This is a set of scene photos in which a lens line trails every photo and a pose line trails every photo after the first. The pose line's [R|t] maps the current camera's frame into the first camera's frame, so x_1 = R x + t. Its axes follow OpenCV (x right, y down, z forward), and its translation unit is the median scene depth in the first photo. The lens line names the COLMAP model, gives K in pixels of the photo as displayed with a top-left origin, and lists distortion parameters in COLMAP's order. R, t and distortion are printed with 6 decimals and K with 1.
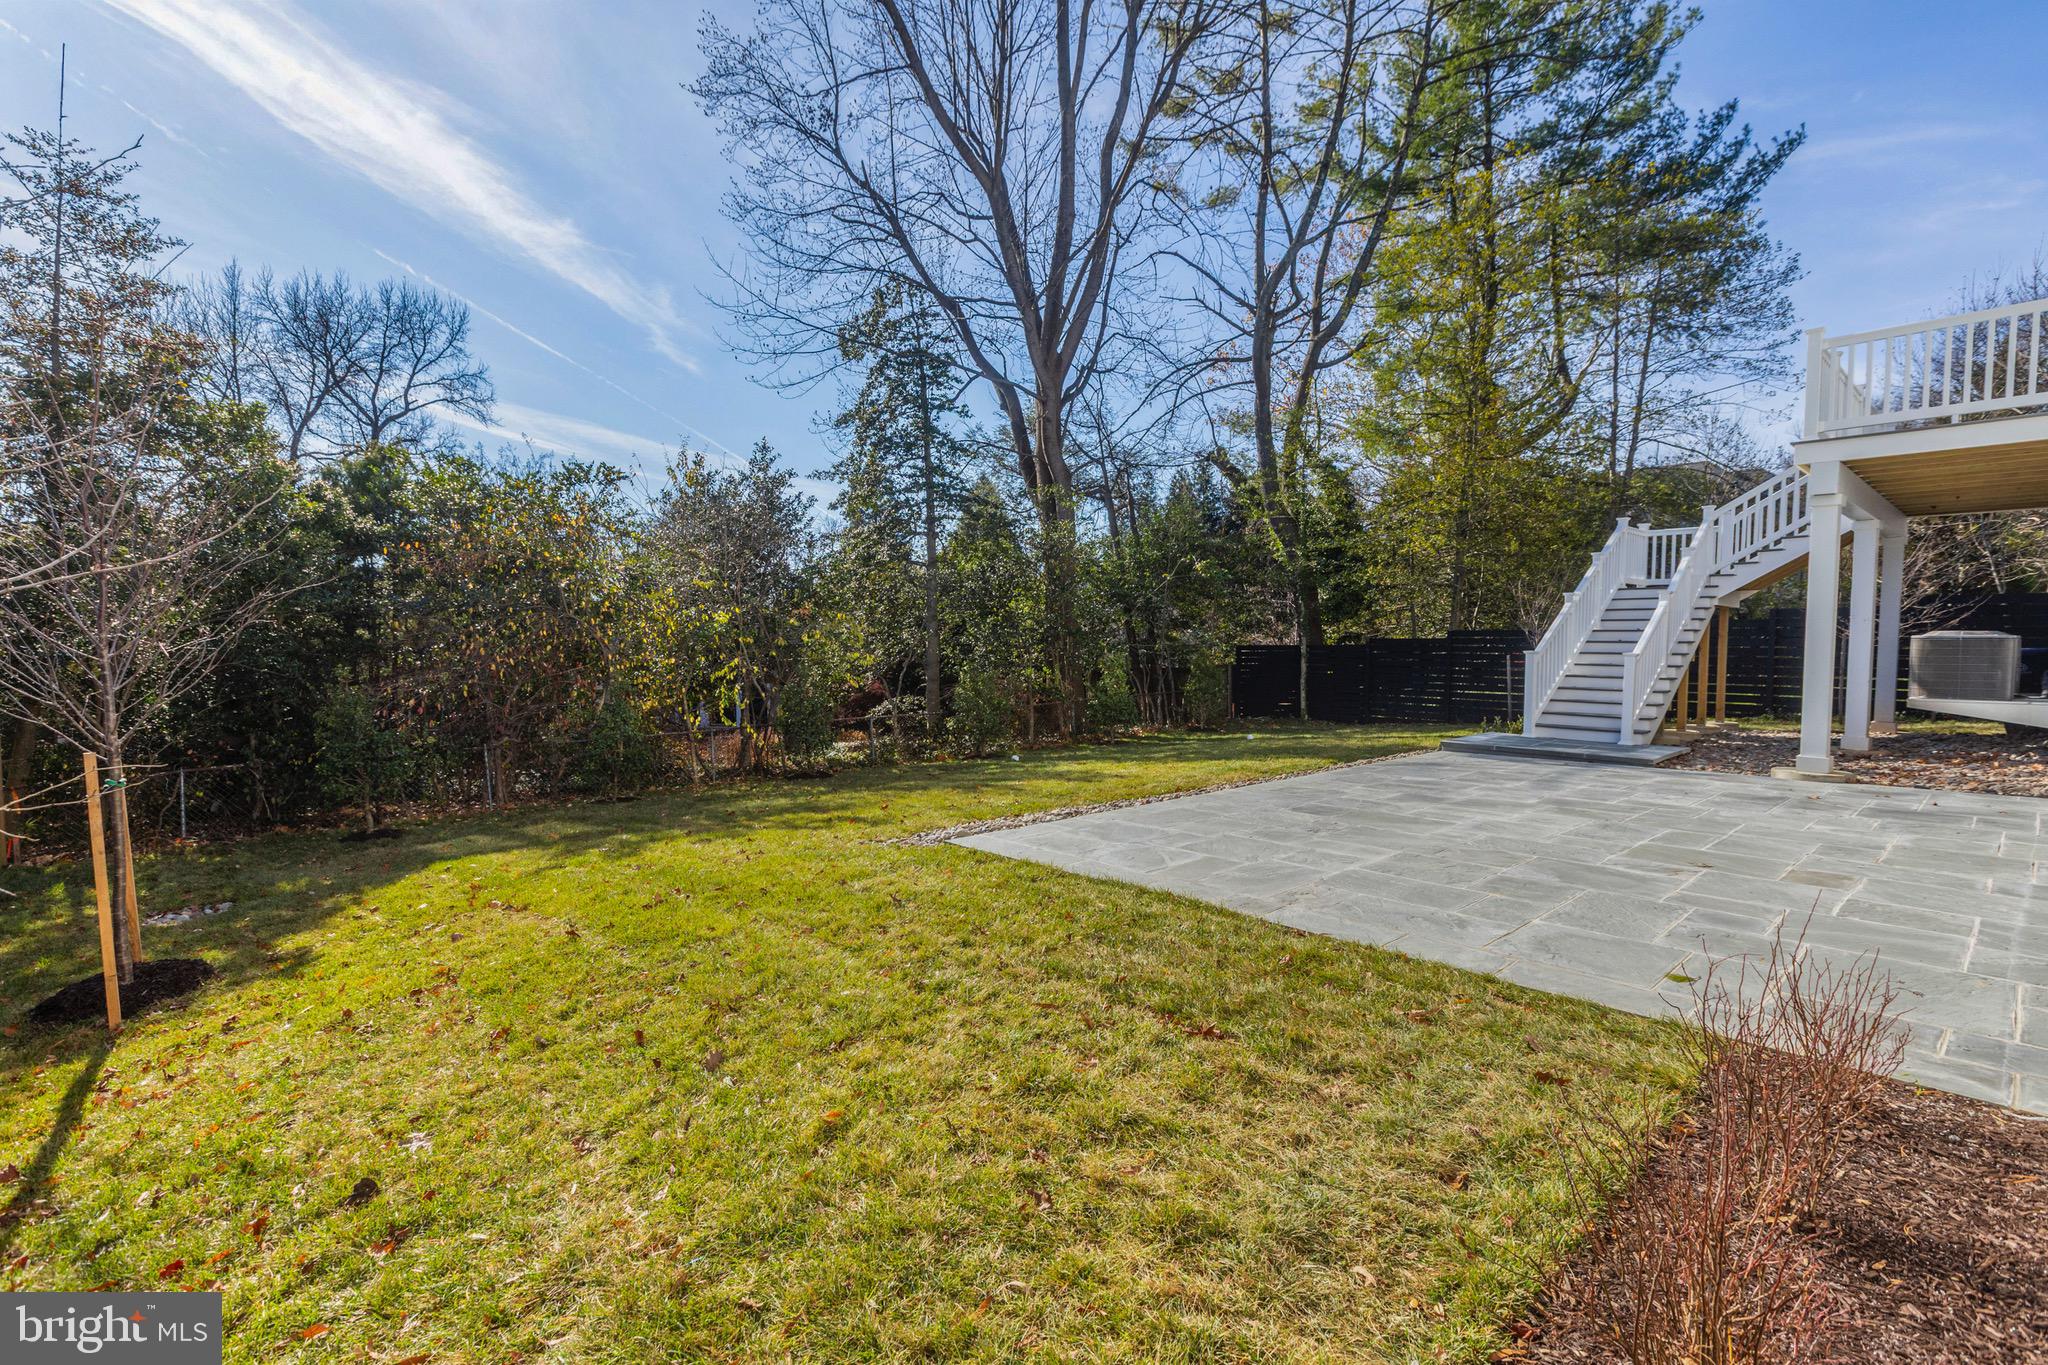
lens RADIAL K [[944.1, 0, 1018.9], [0, 944.1, 652.2], [0, 0, 1]] dist [0.002258, 0.000249]
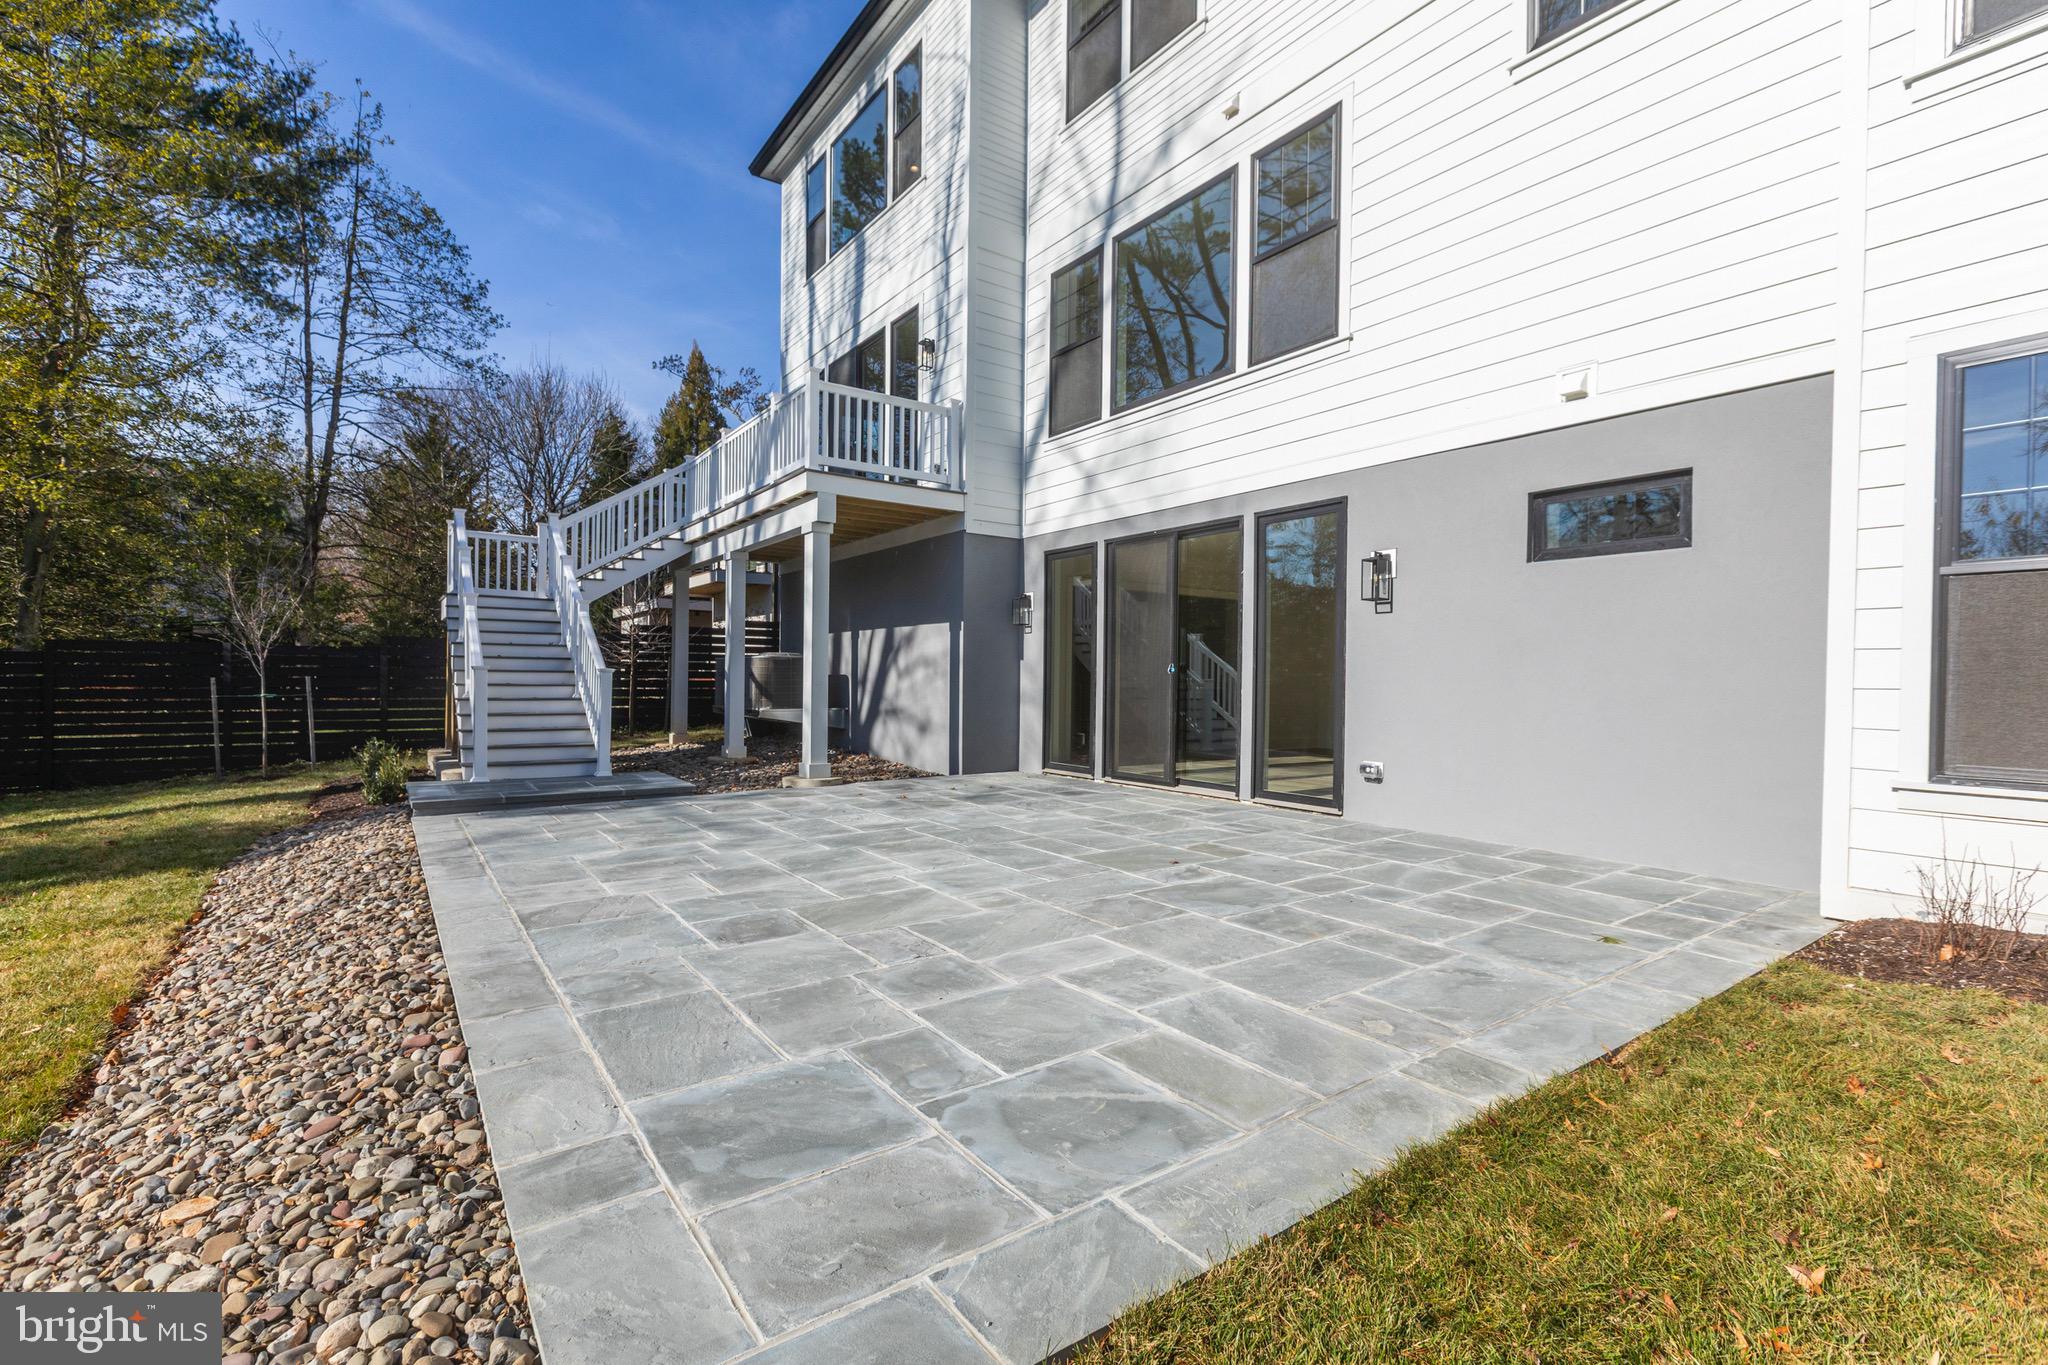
lens RADIAL K [[979.7, 0, 964.7], [0, 979.7, 683.3], [0, 0, 1]] dist [0.000211, -0.000100]
pose [[0.143837, -0.004390, 0.989592, -0.298809], [0.023868, 0.999715, 0.000966, 0.033435], [-0.989314, 0.023481, 0.143900, 1.027955]]
